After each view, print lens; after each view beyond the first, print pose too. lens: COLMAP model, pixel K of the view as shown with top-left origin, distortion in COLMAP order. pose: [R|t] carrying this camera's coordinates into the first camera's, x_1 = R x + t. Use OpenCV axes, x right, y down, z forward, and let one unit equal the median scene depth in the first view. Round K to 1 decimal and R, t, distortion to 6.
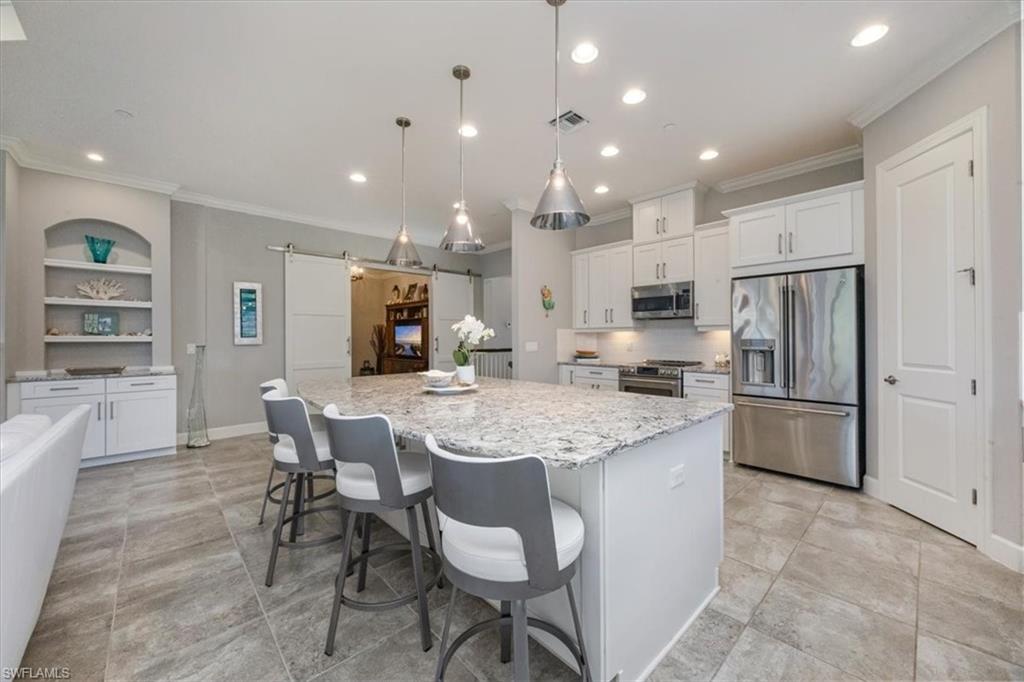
lens RADIAL K [[387.3, 0, 508.3], [0, 387.3, 337.8], [0, 0, 1]] dist [-0.003581, -0.000261]
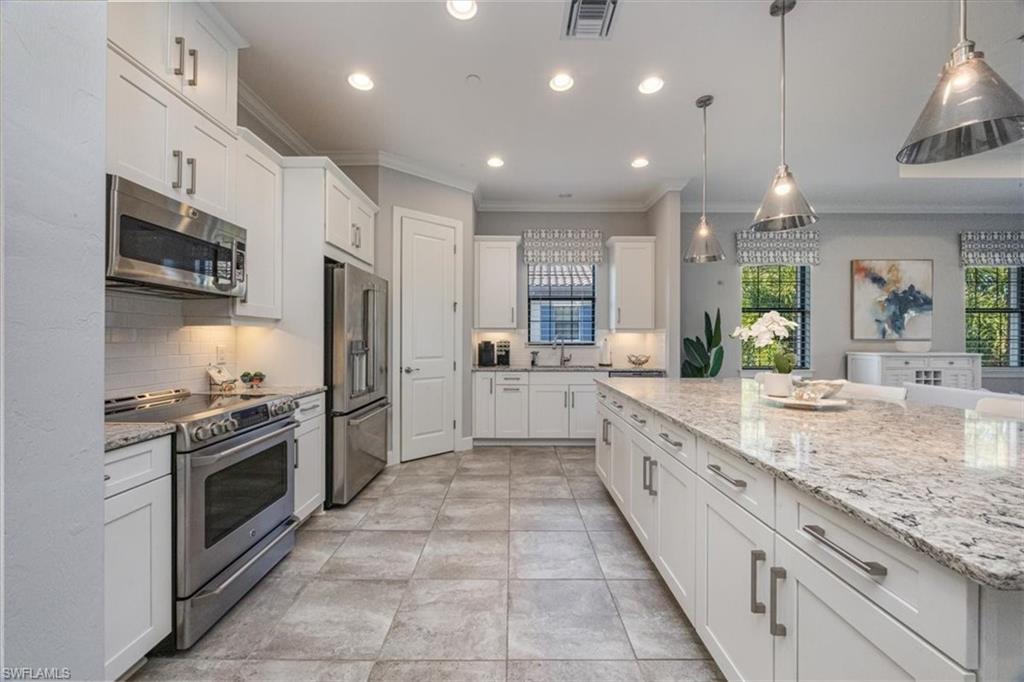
lens RADIAL K [[387.3, 0, 512.9], [0, 387.3, 338.5], [0, 0, 1]] dist [-0.003581, -0.000261]
pose [[-0.736936, 0.003456, 0.675954, -0.149465], [-0.000613, 0.999983, -0.005781, 0.003060], [-0.675963, -0.004675, -0.736921, 1.197653]]
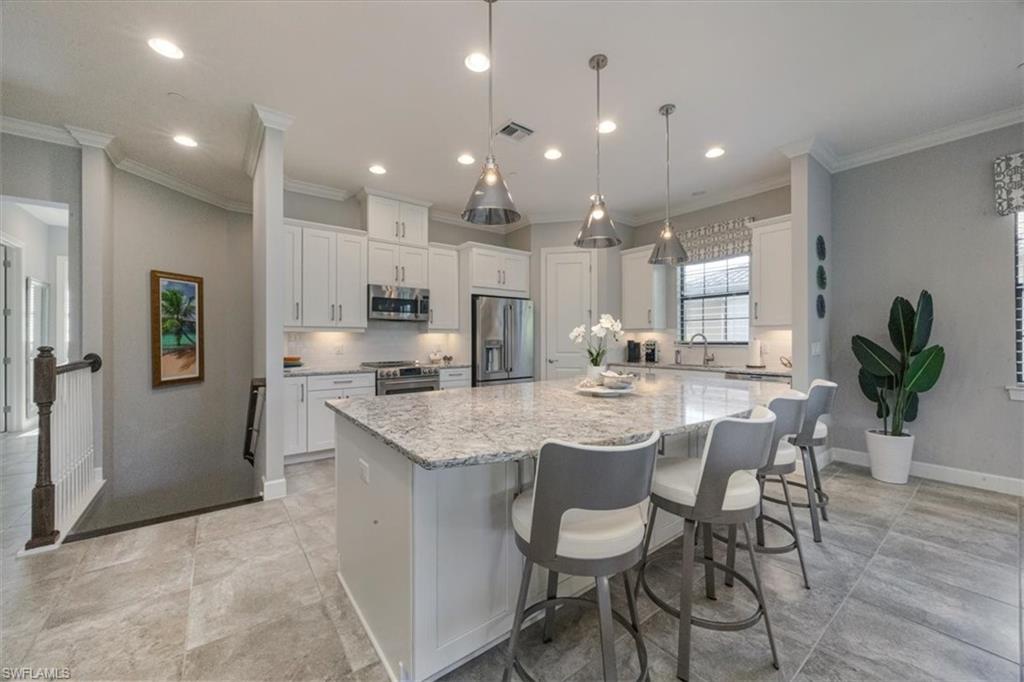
lens RADIAL K [[387.3, 0, 509.4], [0, 387.3, 343.0], [0, 0, 1]] dist [-0.003581, -0.000261]
pose [[0.093530, -0.004229, 0.995608, -0.675069], [0.001383, 0.999991, 0.004117, 0.007303], [-0.995616, 0.000992, 0.093535, 0.692374]]
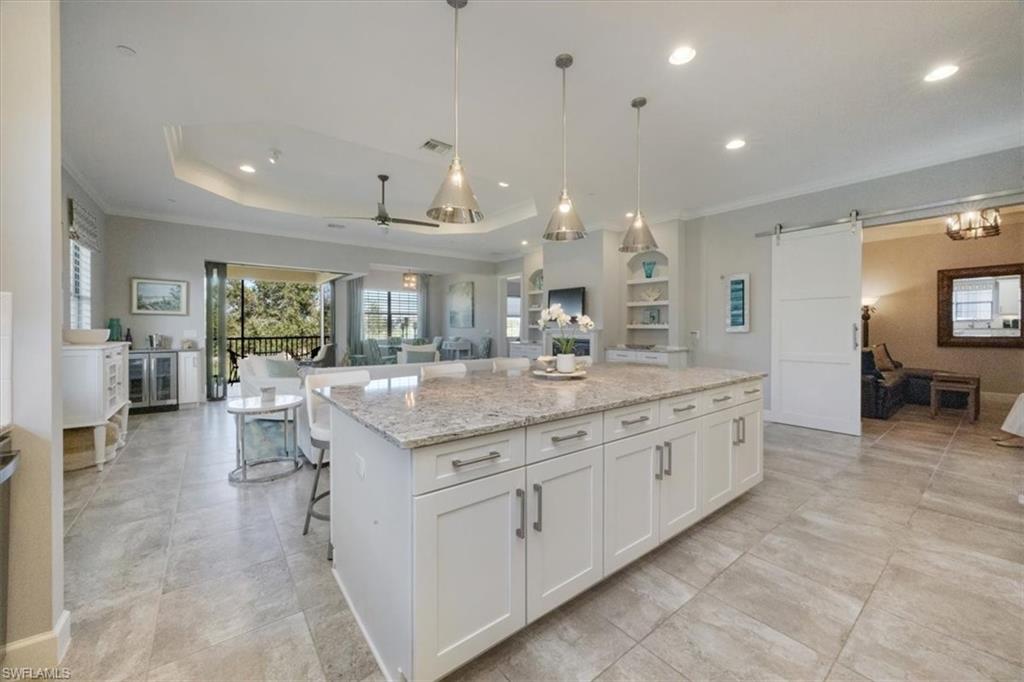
lens RADIAL K [[387.3, 0, 513.1], [0, 387.3, 332.2], [0, 0, 1]] dist [-0.003581, -0.000261]
pose [[-0.085139, 0.015895, -0.996242, 0.549742], [0.003185, 0.999872, 0.015680, -0.000591], [0.996364, -0.001838, -0.085179, 0.583319]]
